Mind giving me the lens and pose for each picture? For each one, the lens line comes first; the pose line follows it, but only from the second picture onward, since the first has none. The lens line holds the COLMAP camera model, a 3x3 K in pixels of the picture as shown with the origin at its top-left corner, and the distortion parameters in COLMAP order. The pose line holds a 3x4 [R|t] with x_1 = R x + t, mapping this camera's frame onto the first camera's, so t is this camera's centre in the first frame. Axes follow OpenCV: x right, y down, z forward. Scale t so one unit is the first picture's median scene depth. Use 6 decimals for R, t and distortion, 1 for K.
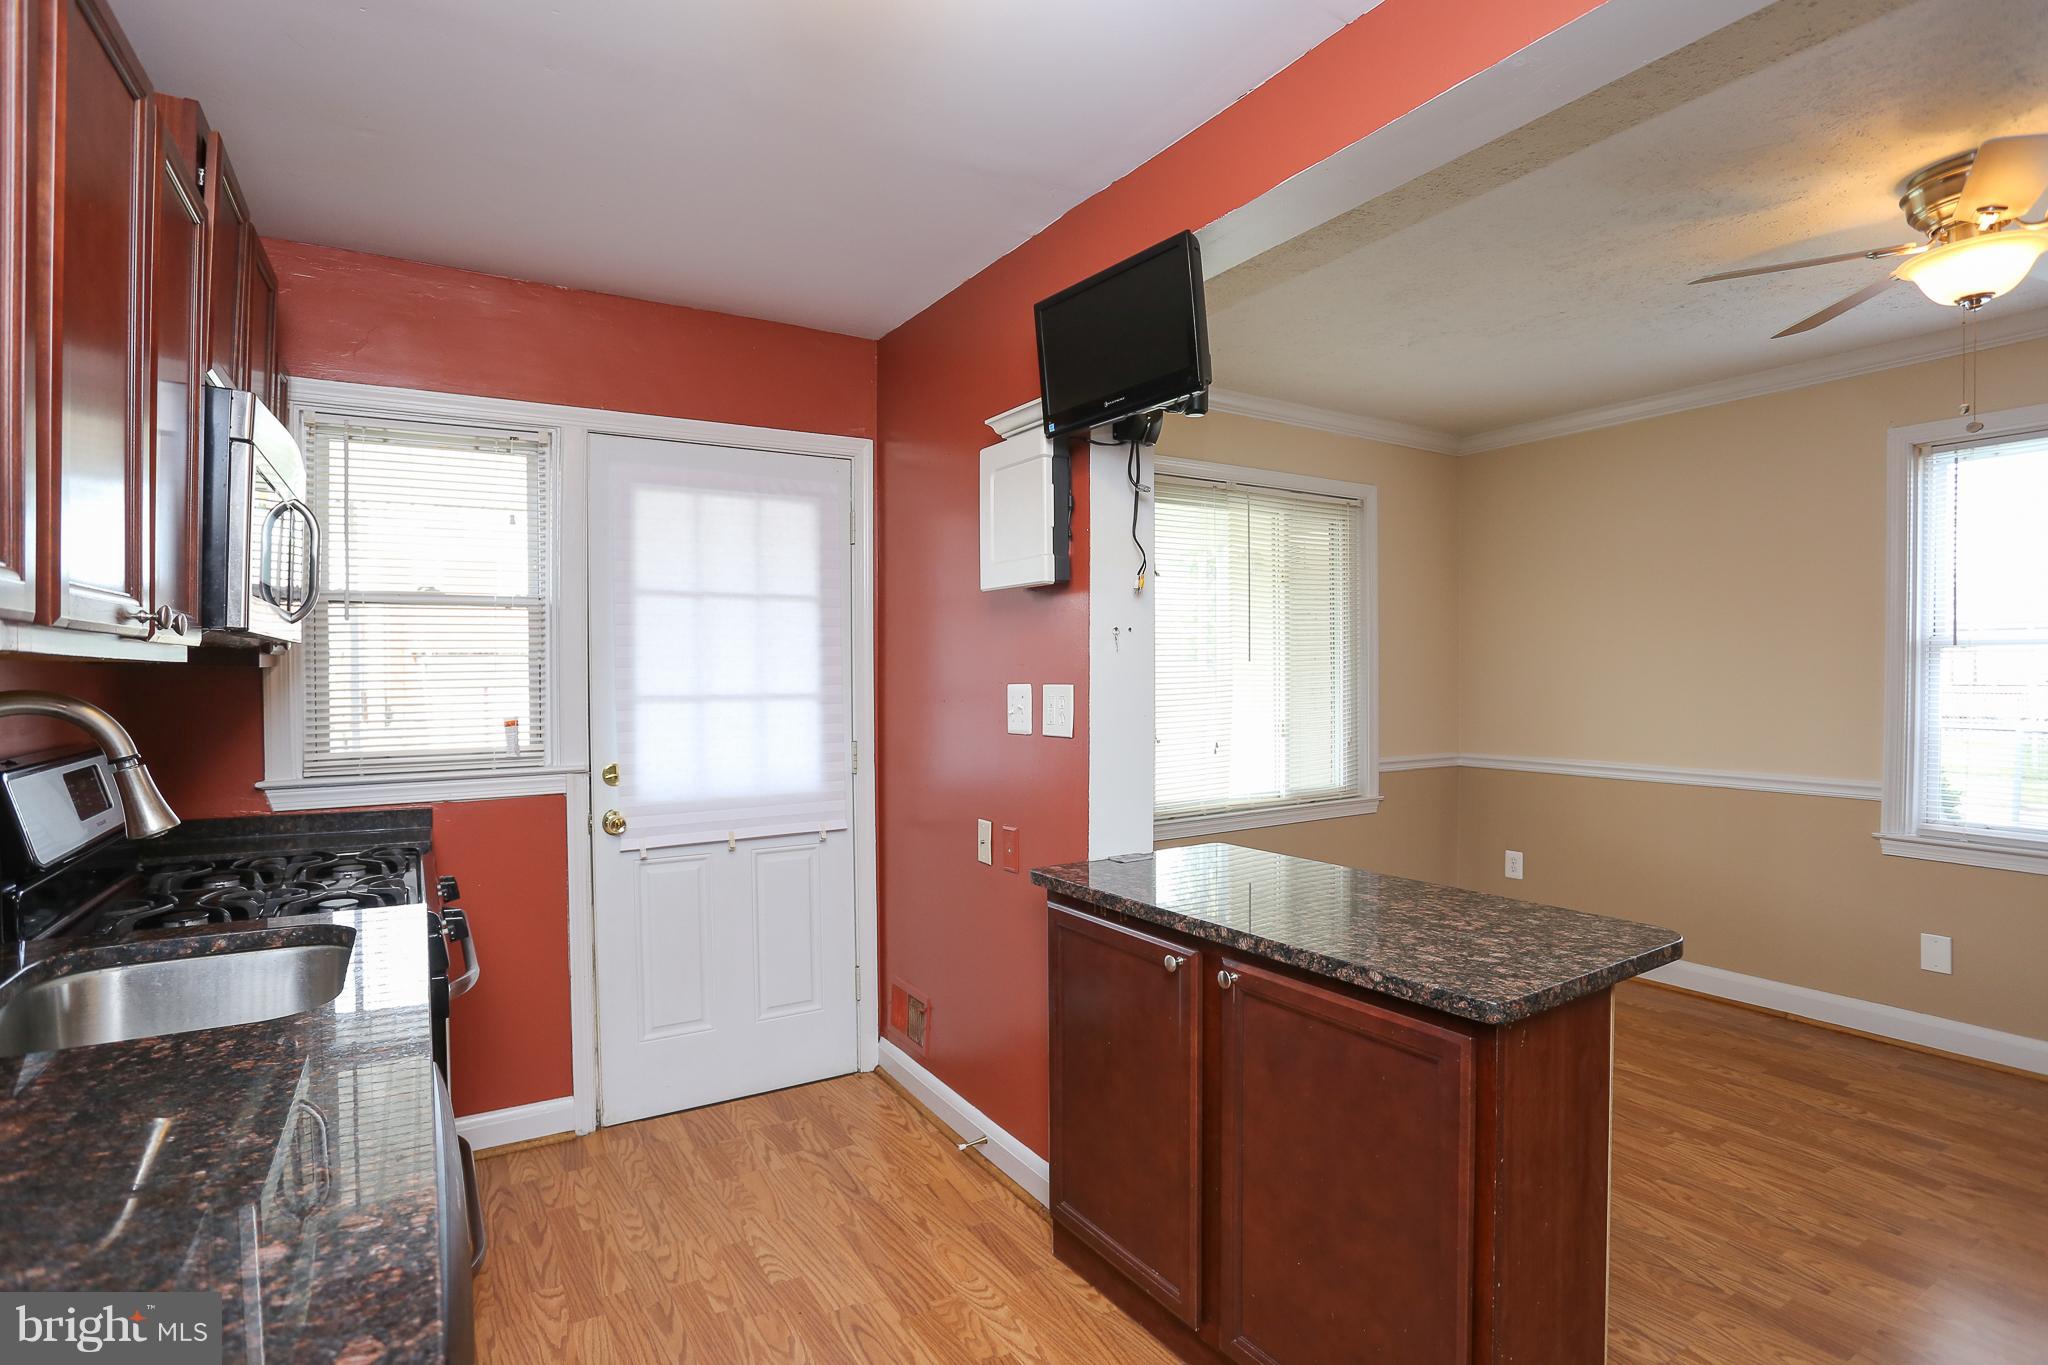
lens RADIAL K [[1009.3, 0, 1029.9], [0, 1009.3, 692.9], [0, 0, 1]] dist [-0.045646, 0.000210]
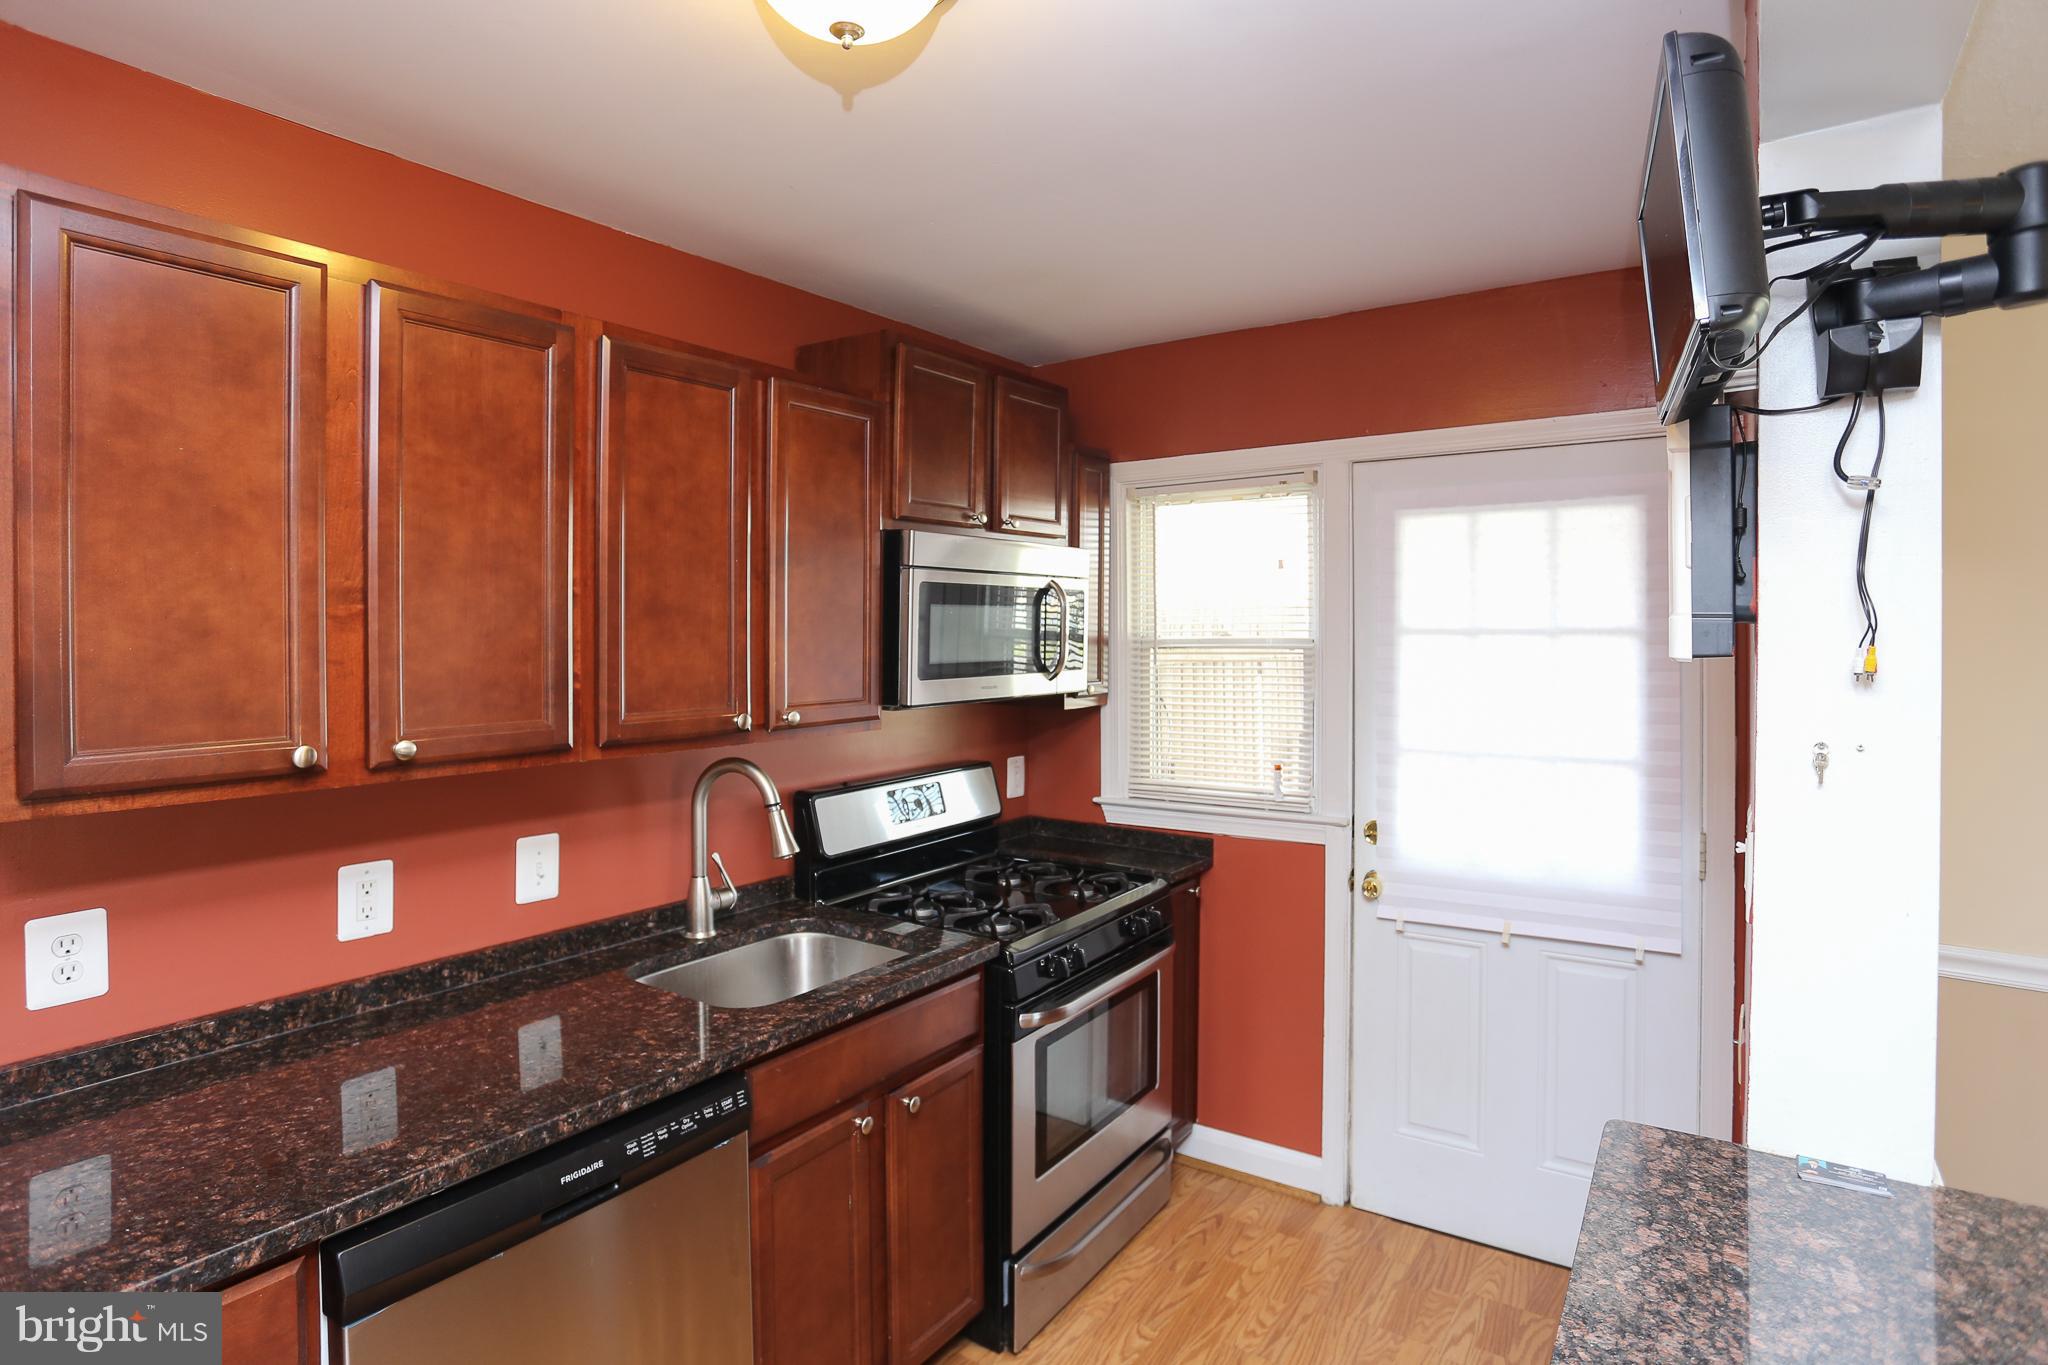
lens RADIAL K [[1078.8, 0, 1010.4], [0, 1078.8, 635.9], [0, 0, 1]] dist [-0.049685, 0.000536]
pose [[0.403628, 0.007276, -0.914894, 0.350460], [-0.018021, 0.999838, 0.000001, -0.093312], [0.914746, 0.016487, 0.403693, 0.299693]]
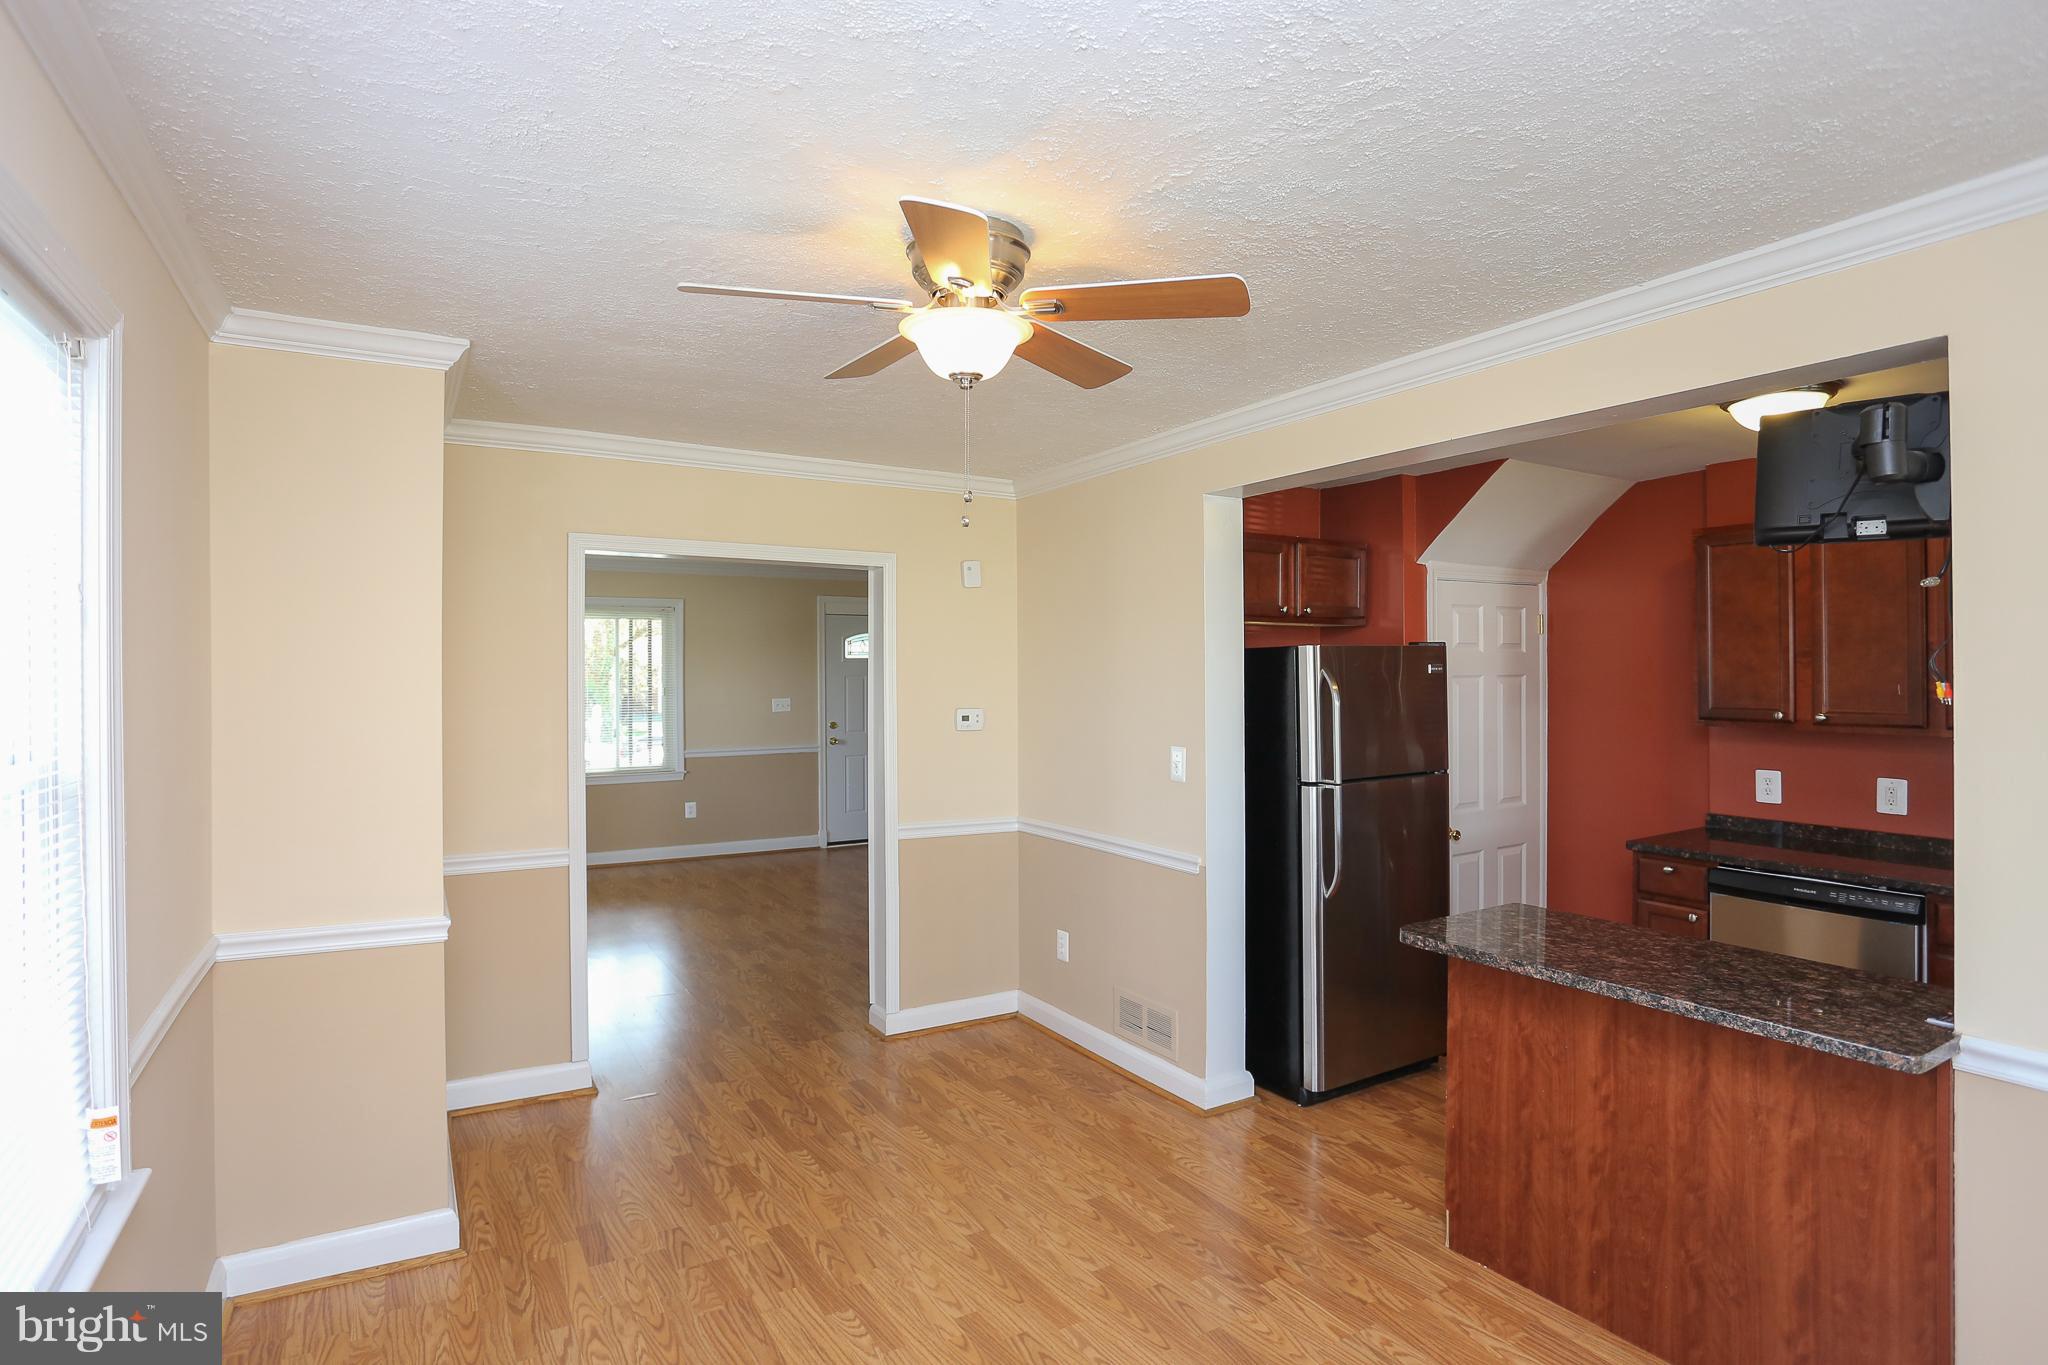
lens RADIAL K [[1087.0, 0, 1025.2], [0, 1087.0, 668.5], [0, 0, 1]] dist [0.002569, 0.000714]
pose [[-0.999608, 0.004059, 0.027695, 0.674207], [0.004642, 0.999768, 0.021012, -0.123395], [-0.027604, 0.021133, -0.999396, 1.618252]]
